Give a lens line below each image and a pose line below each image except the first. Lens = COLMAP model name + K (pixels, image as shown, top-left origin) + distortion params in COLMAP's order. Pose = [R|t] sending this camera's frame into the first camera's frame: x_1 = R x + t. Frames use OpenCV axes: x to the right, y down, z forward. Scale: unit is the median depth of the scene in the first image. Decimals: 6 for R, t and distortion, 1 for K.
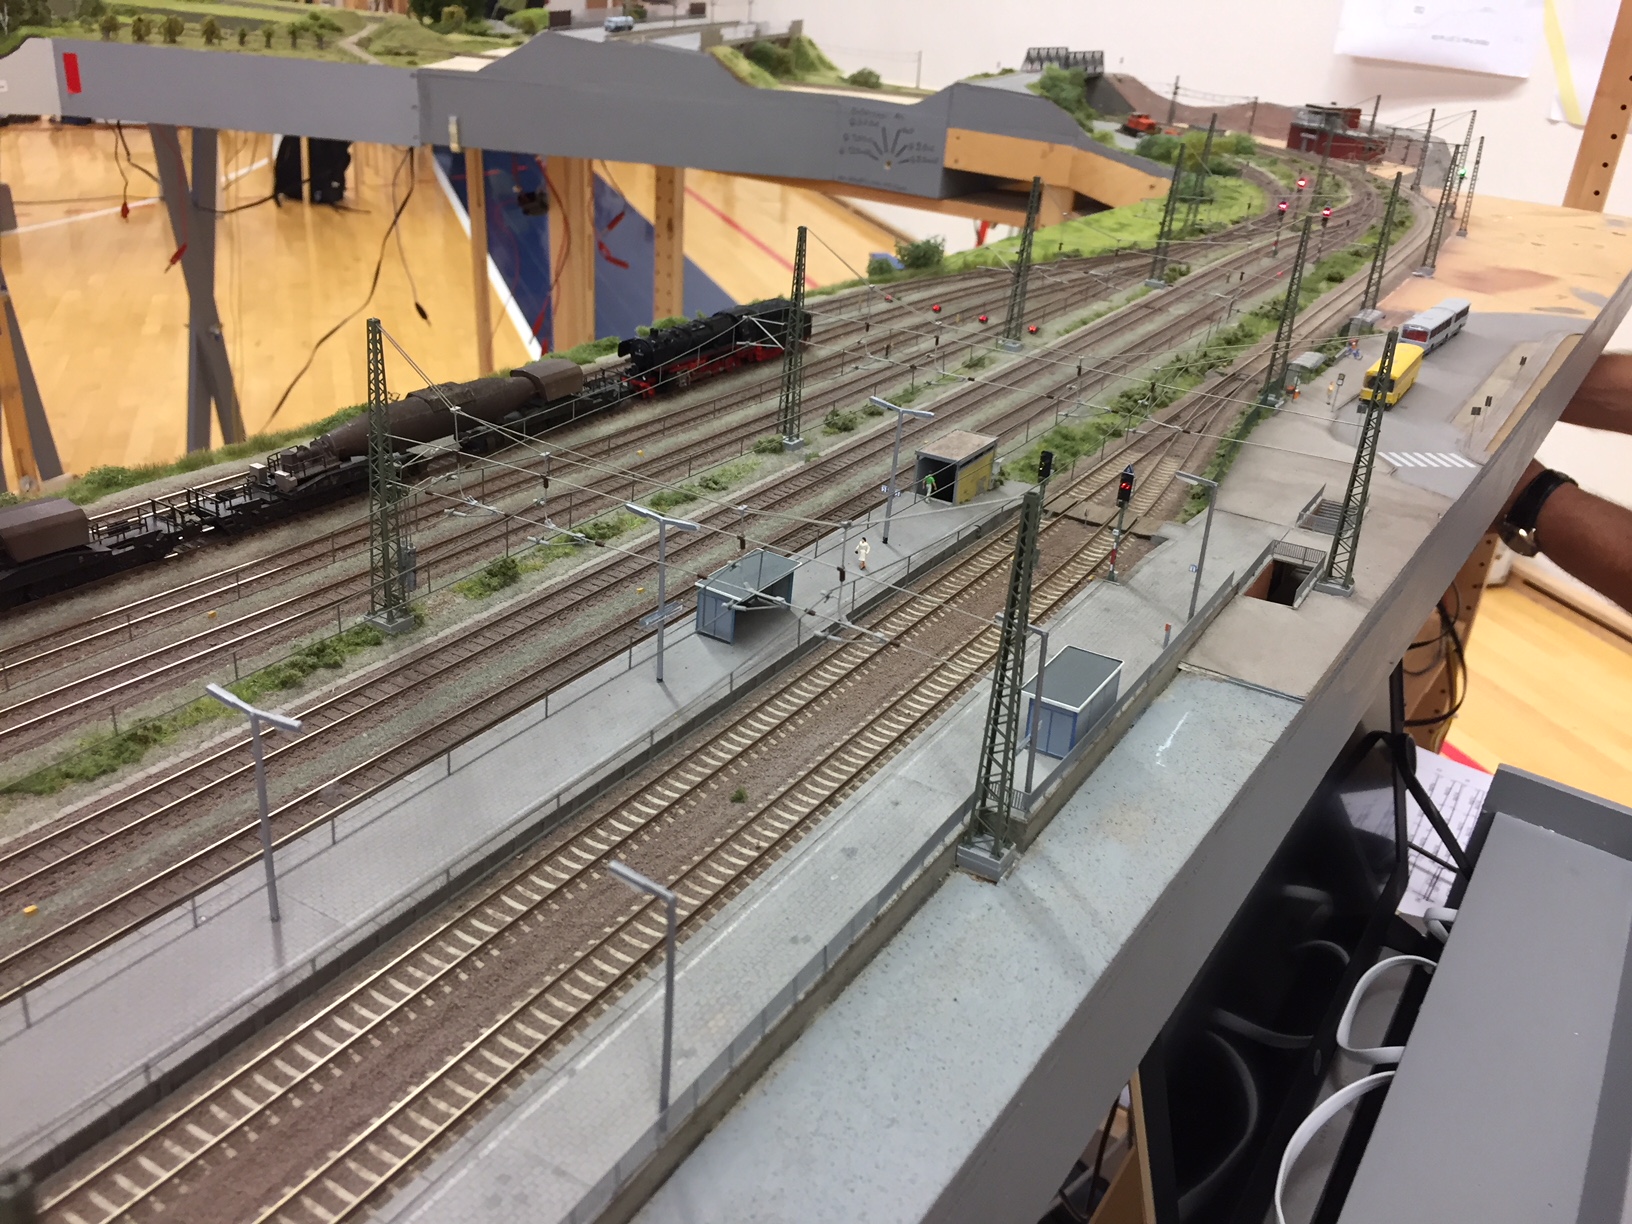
lens RADIAL K [[1361.1, 0, 816.0], [0, 1361.1, 612.0], [0, 0, 1]] dist [0.075131, -0.111398]
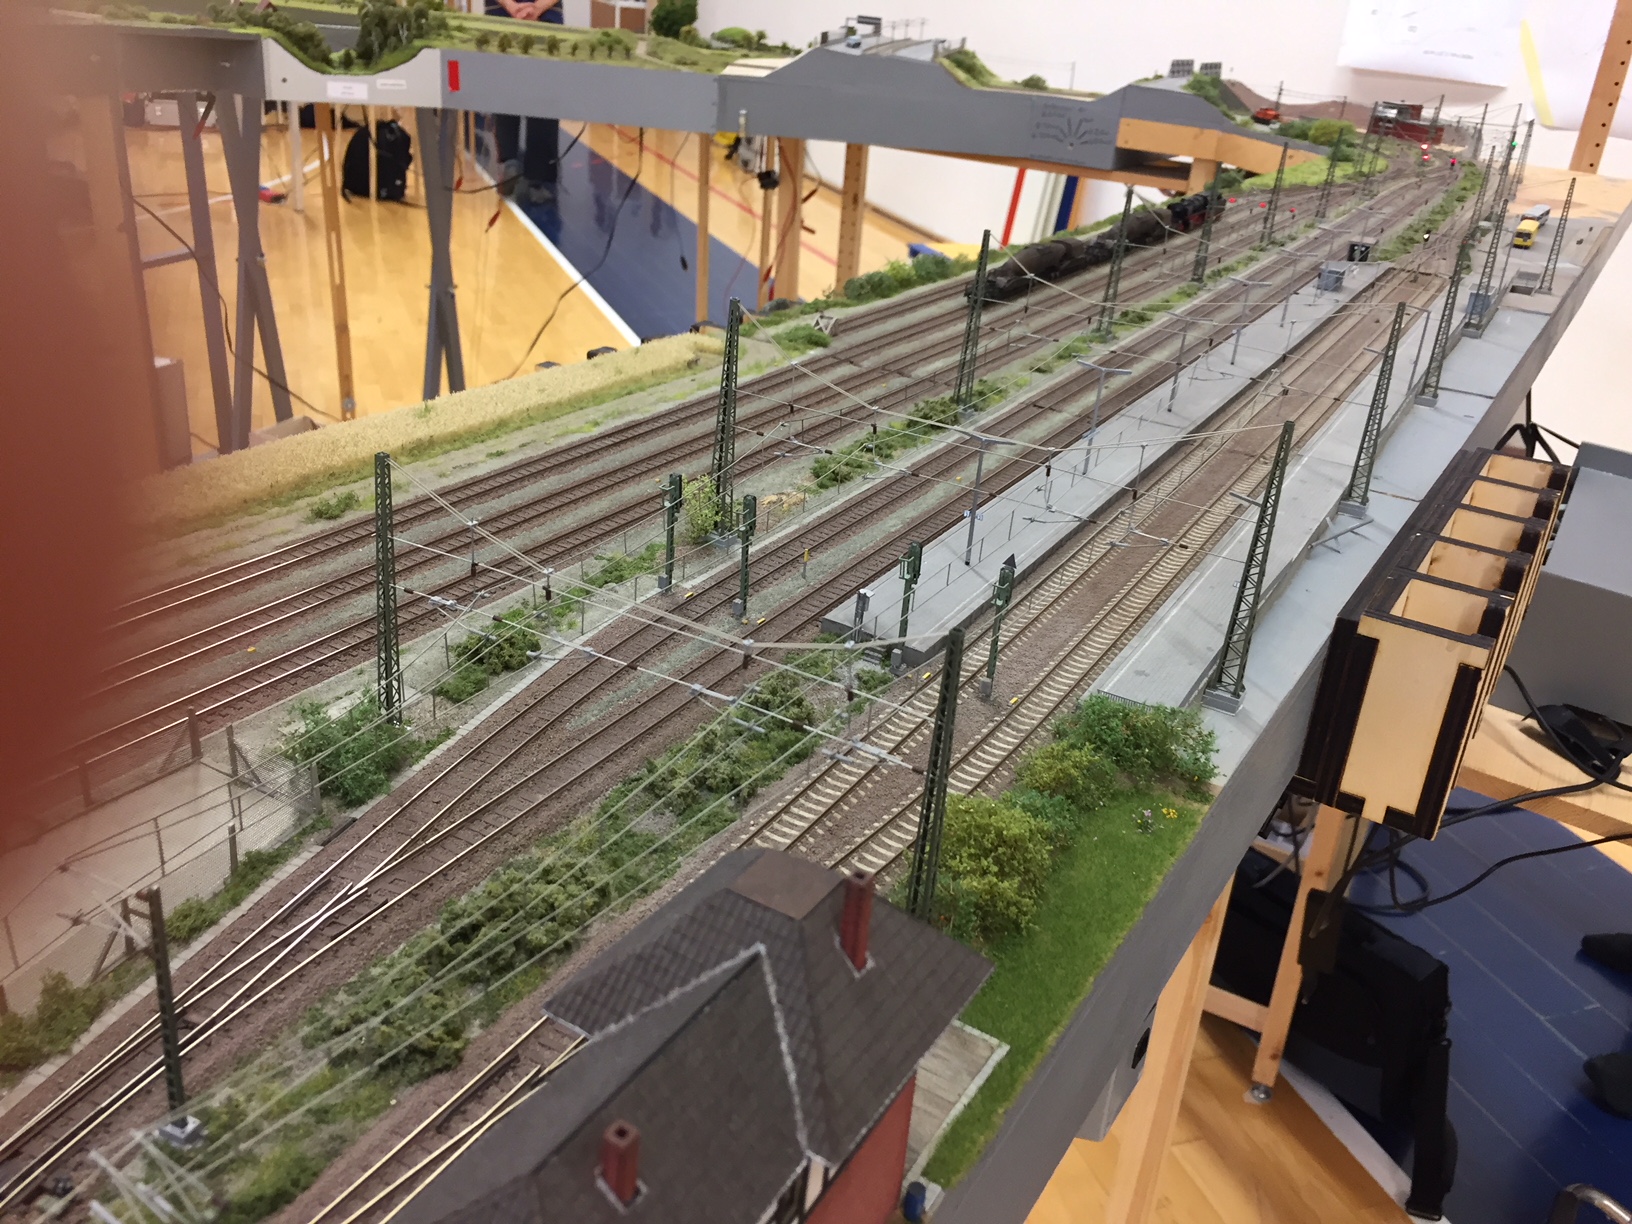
lens RADIAL K [[1348.2, 0, 816.0], [0, 1348.2, 612.0], [0, 0, 1]] dist [0.061843, -0.100512]
pose [[0.999614, -0.006262, 0.027074, -0.237332], [0.006308, 0.999979, -0.001594, 0.133442], [-0.027064, 0.001764, 0.999632, -0.328579]]
